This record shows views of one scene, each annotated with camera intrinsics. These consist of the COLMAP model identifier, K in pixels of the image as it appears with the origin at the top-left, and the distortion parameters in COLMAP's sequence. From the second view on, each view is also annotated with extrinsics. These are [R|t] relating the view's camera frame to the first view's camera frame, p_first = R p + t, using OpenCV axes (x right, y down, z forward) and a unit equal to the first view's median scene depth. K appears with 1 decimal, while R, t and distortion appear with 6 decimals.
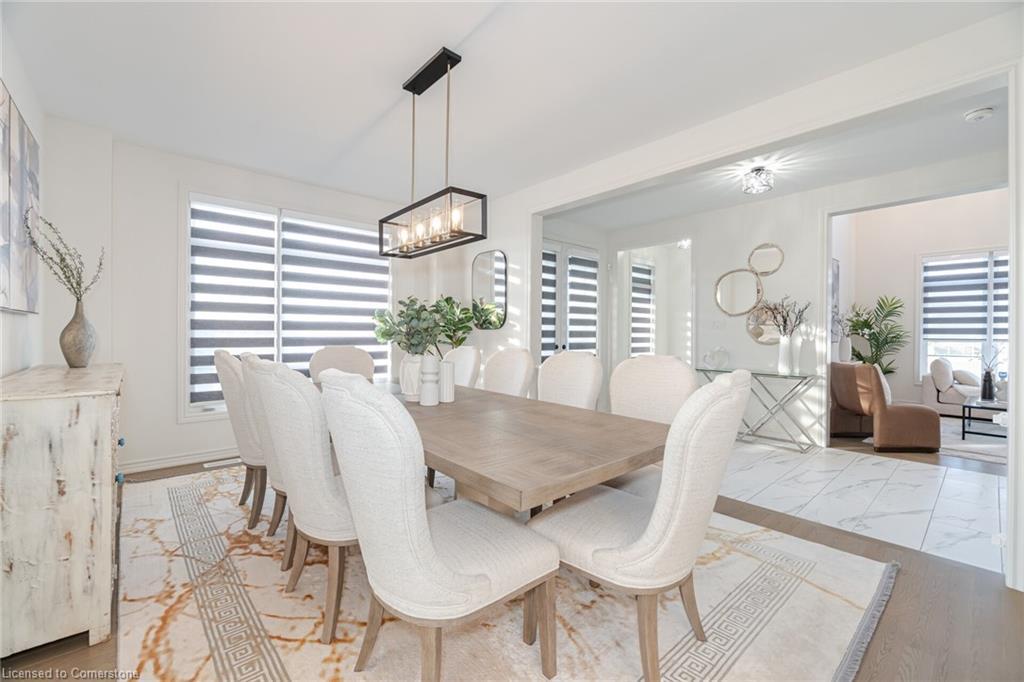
lens RADIAL K [[420.1, 0, 505.3], [0, 420.1, 339.0], [0, 0, 1]] dist [-0.001625, -0.000346]
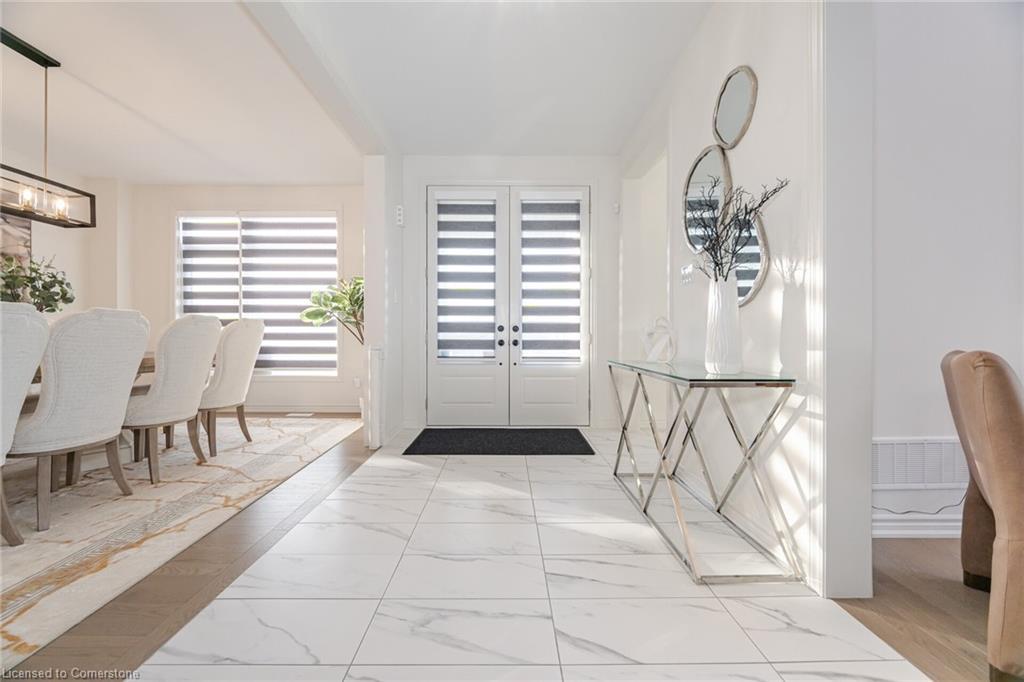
lens RADIAL K [[420.1, 0, 505.0], [0, 420.1, 336.9], [0, 0, 1]] dist [-0.001625, -0.000346]
pose [[0.756051, -0.002590, -0.654508, 0.875812], [-0.007669, 0.999888, -0.012816, 0.061557], [0.654468, 0.014709, 0.755946, 0.637964]]
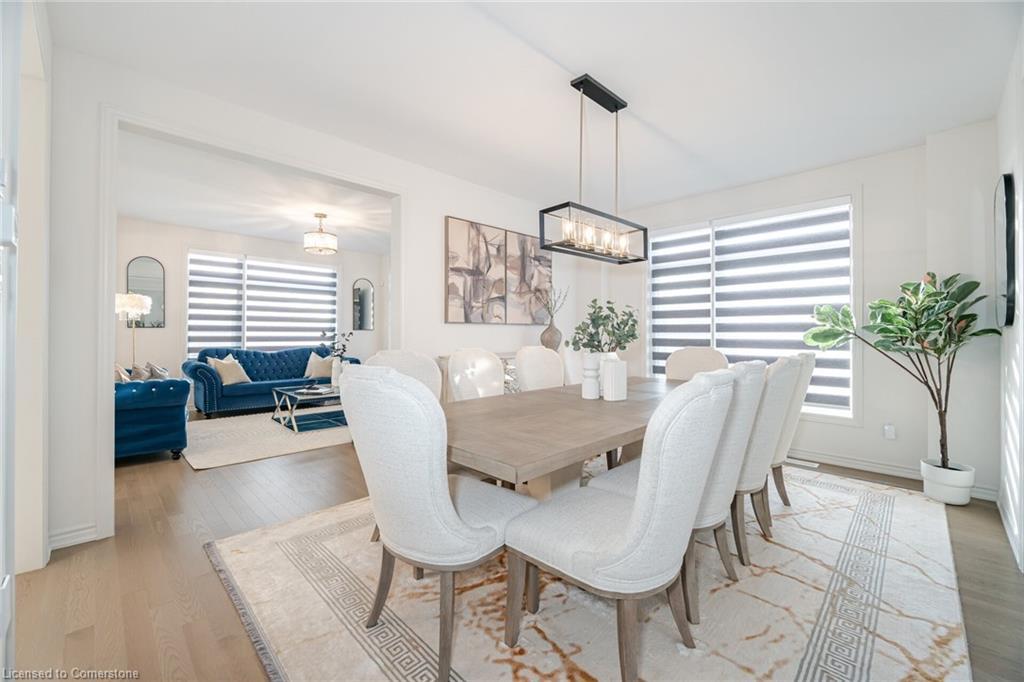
lens RADIAL K [[420.1, 0, 504.9], [0, 420.1, 335.6], [0, 0, 1]] dist [-0.001625, -0.000346]
pose [[0.052837, -0.001970, -0.998601, 0.558724], [-0.018835, 0.999818, -0.002969, 0.001356], [0.998426, 0.018966, 0.052790, 0.439422]]
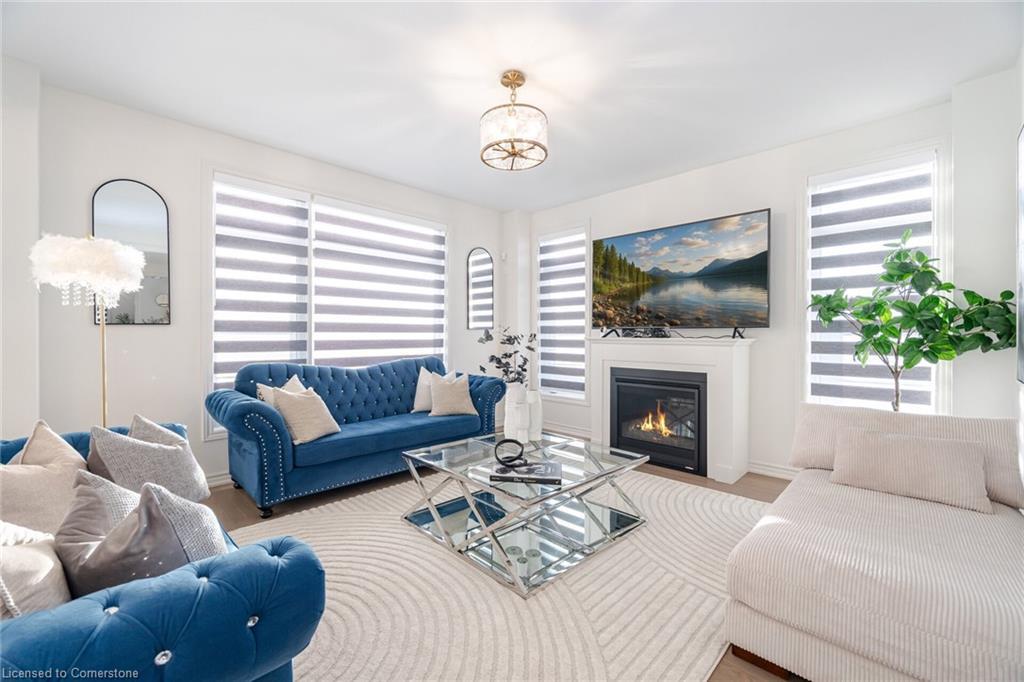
lens RADIAL K [[420.1, 0, 498.4], [0, 420.1, 340.9], [0, 0, 1]] dist [-0.001625, -0.000346]
pose [[0.057055, 0.014355, -0.998268, -0.214311], [-0.017042, 0.999765, 0.013403, -0.000697], [0.998226, 0.016248, 0.057286, -0.149136]]
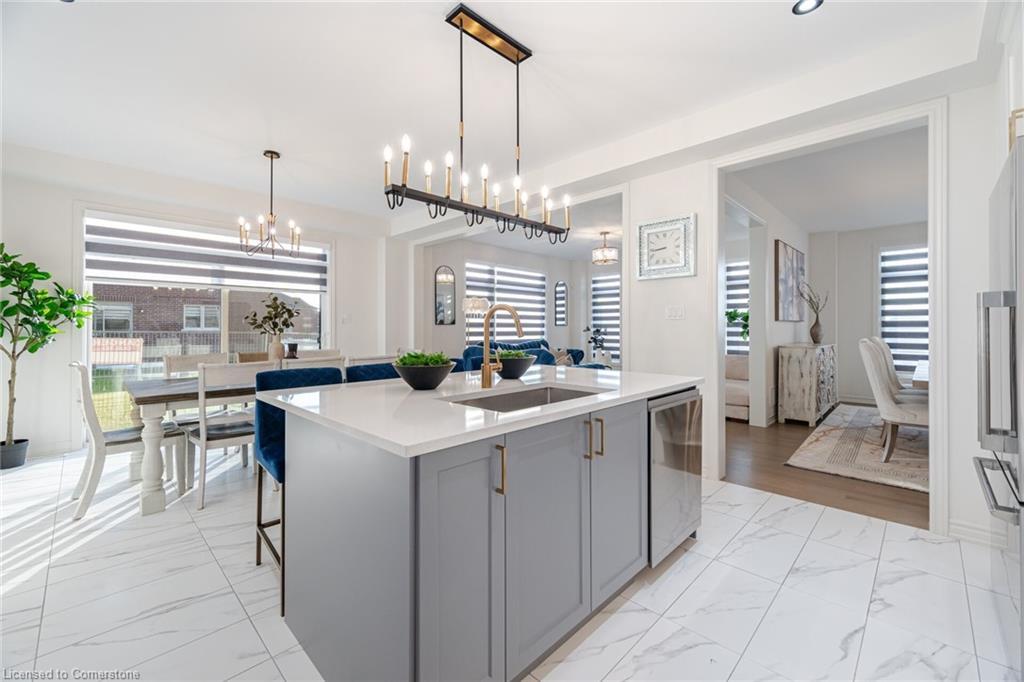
lens RADIAL K [[420.1, 0, 496.7], [0, 420.1, 327.4], [0, 0, 1]] dist [-0.001625, -0.000346]
pose [[0.059414, -0.006944, -0.998209, 0.821585], [-0.015369, 0.999851, -0.007870, 0.015035], [0.998115, 0.015809, 0.059299, -0.627831]]
